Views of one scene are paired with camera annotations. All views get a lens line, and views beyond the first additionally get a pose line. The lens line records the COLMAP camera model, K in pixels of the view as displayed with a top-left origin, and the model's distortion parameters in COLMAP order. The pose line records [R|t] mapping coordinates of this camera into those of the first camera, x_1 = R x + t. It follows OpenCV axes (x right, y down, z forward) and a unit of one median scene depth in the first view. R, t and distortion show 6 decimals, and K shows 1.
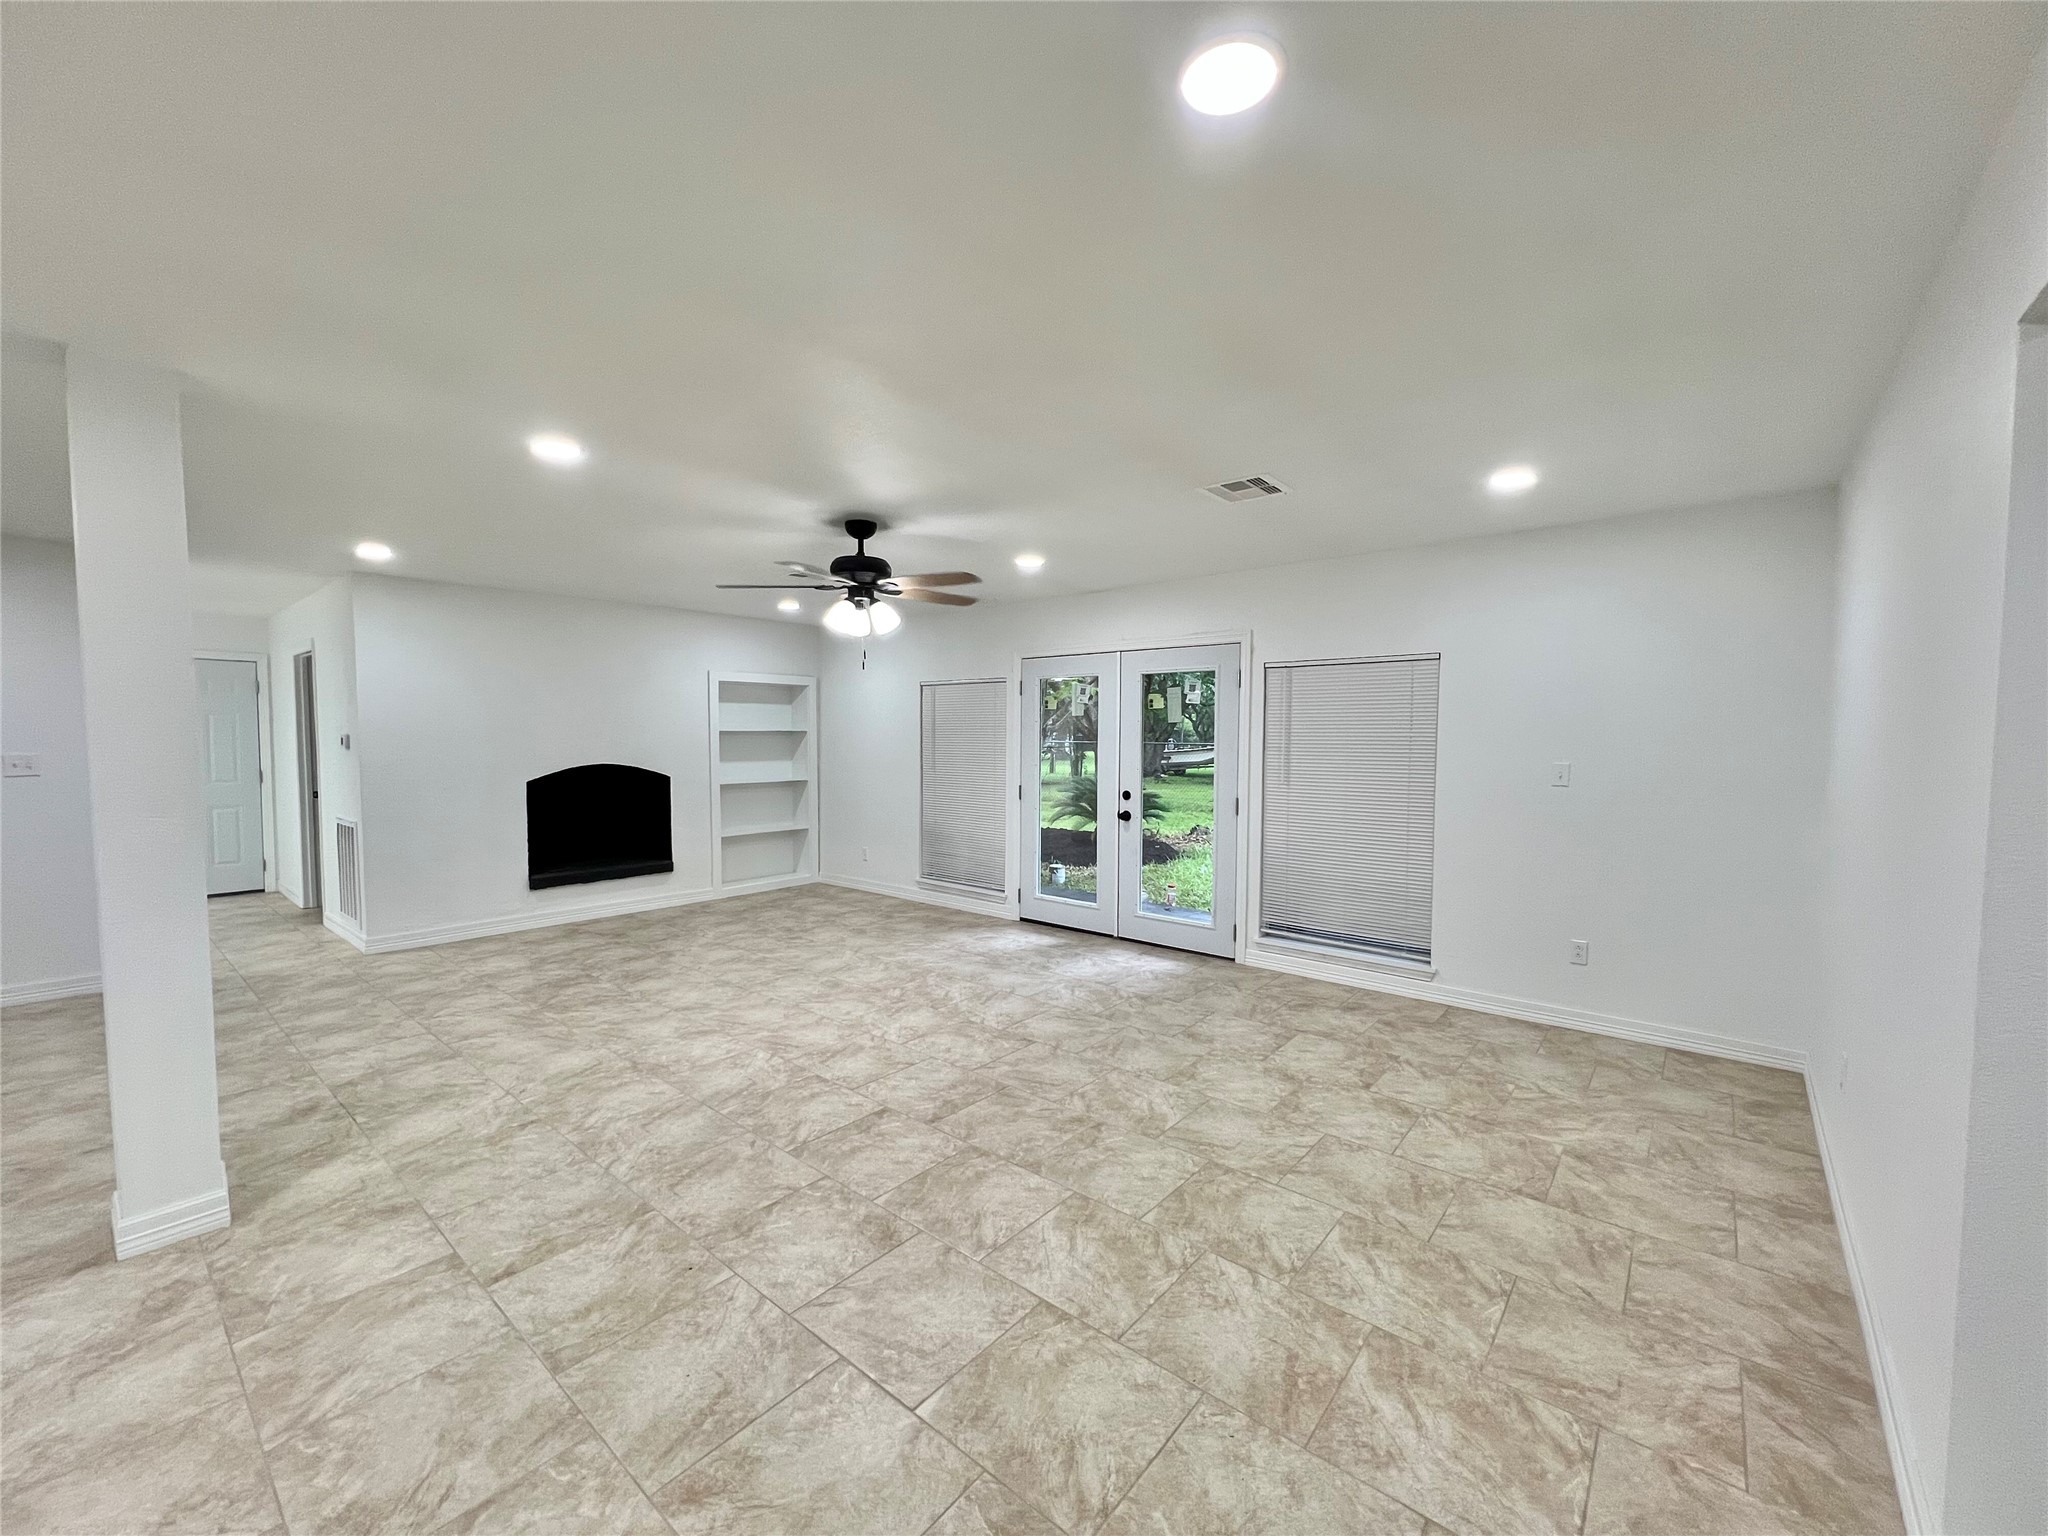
lens RADIAL K [[842.5, 0, 1055.9], [0, 842.5, 787.1], [0, 0, 1]] dist [-0.001537, 0.000198]
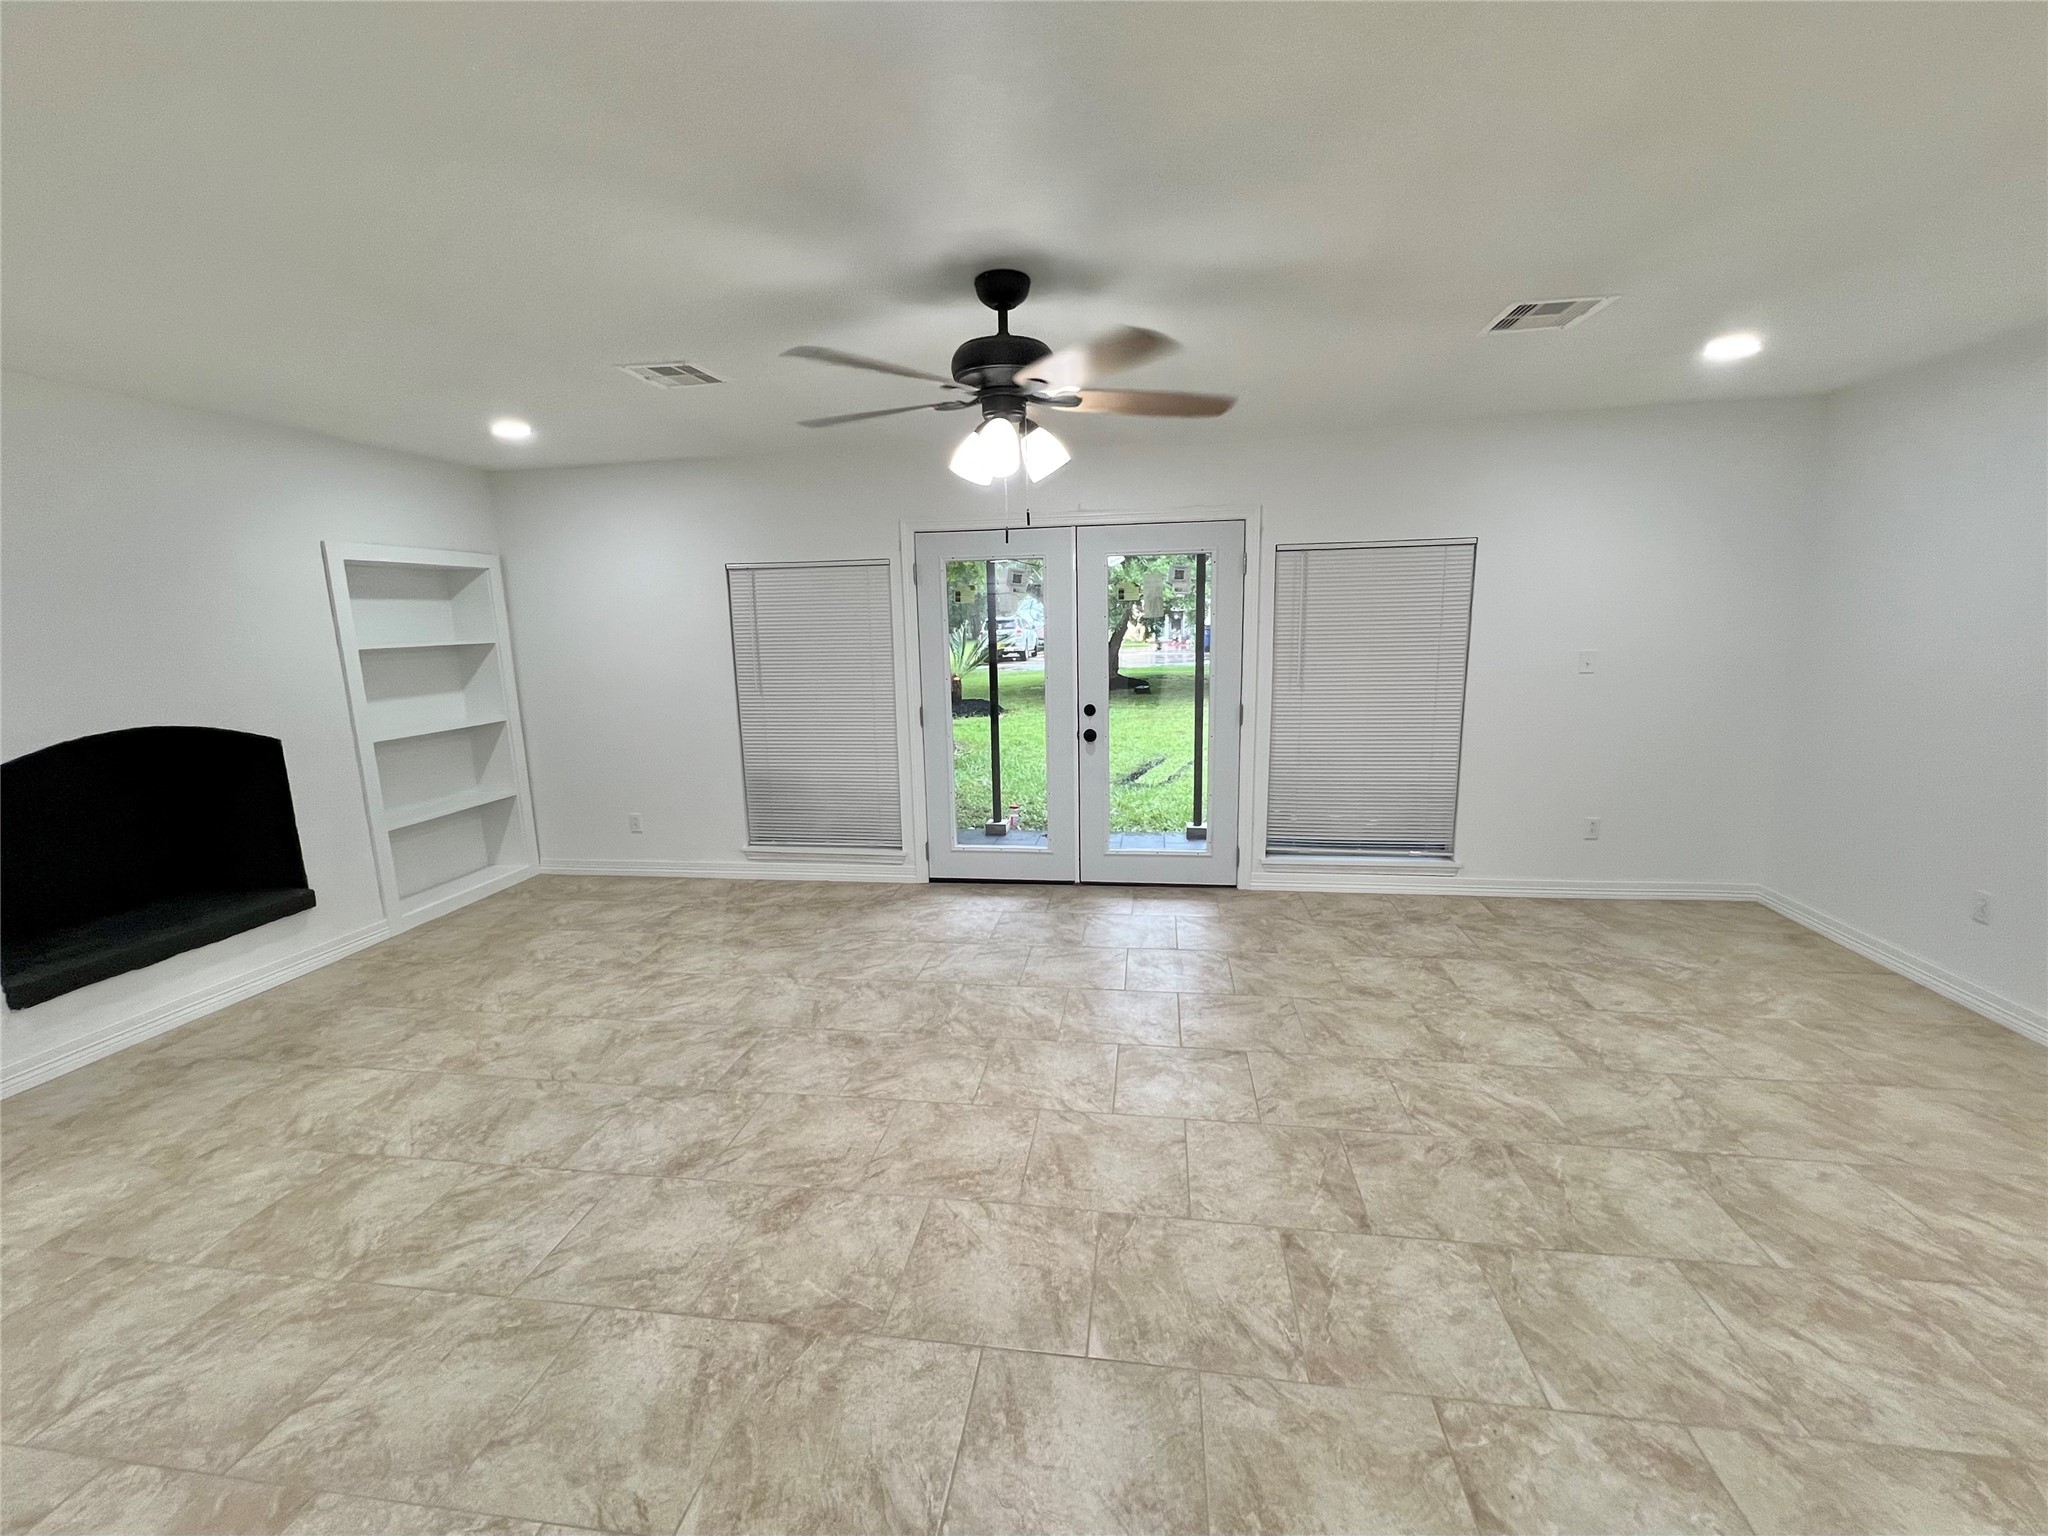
lens RADIAL K [[842.5, 0, 1058.0], [0, 842.5, 801.0], [0, 0, 1]] dist [-0.001537, 0.000198]
pose [[0.852158, -0.134343, 0.505745, -0.458238], [0.057801, 0.984734, 0.164187, -0.050256], [-0.520082, -0.110681, 0.846914, 0.406584]]
